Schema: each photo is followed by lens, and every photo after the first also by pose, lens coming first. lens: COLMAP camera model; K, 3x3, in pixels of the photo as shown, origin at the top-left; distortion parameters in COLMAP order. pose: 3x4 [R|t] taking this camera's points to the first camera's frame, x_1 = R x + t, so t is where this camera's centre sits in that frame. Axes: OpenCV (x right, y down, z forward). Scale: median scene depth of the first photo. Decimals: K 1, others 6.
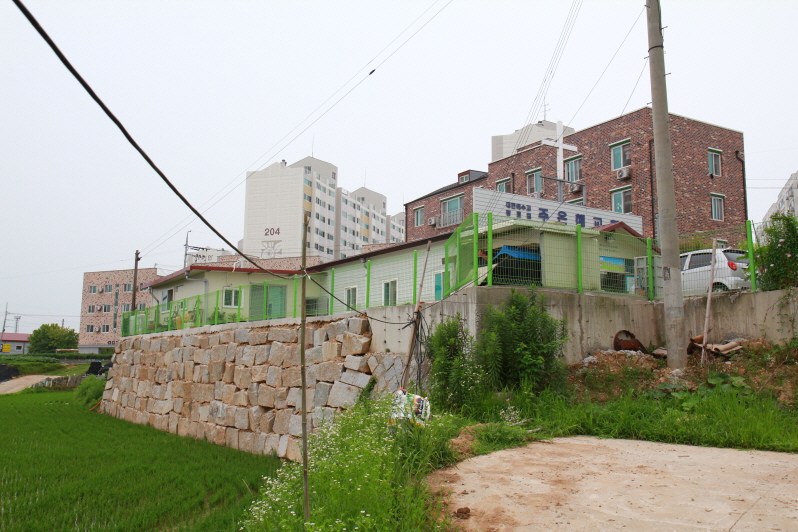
lens RADIAL K [[779.7, 0, 400.3], [0, 779.7, 266.2], [0, 0, 1]] dist [-0.011862, 0.000000]
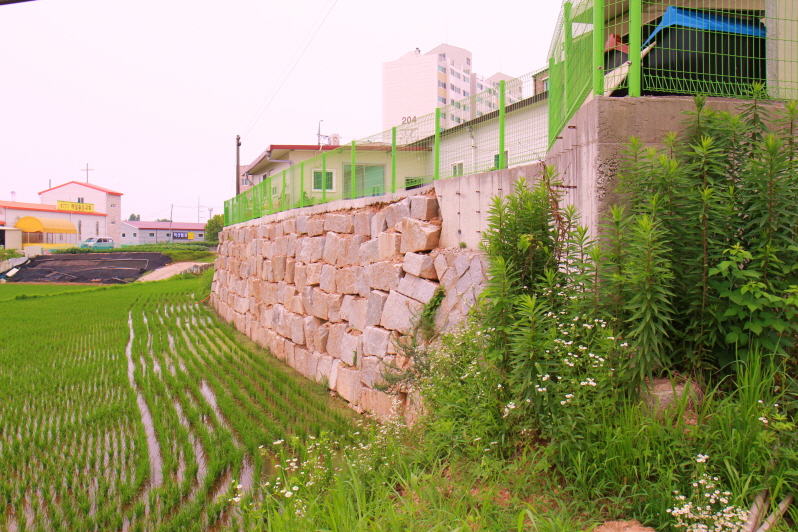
lens RADIAL K [[671.4, 0, 398.7], [0, 671.4, 260.8], [0, 0, 1]] dist [-0.035259, 0.007945]
pose [[0.976604, -0.010305, -0.214798, 0.044437], [0.042840, 0.988154, 0.147367, 0.032931], [0.210734, -0.153121, 0.965476, 0.403379]]
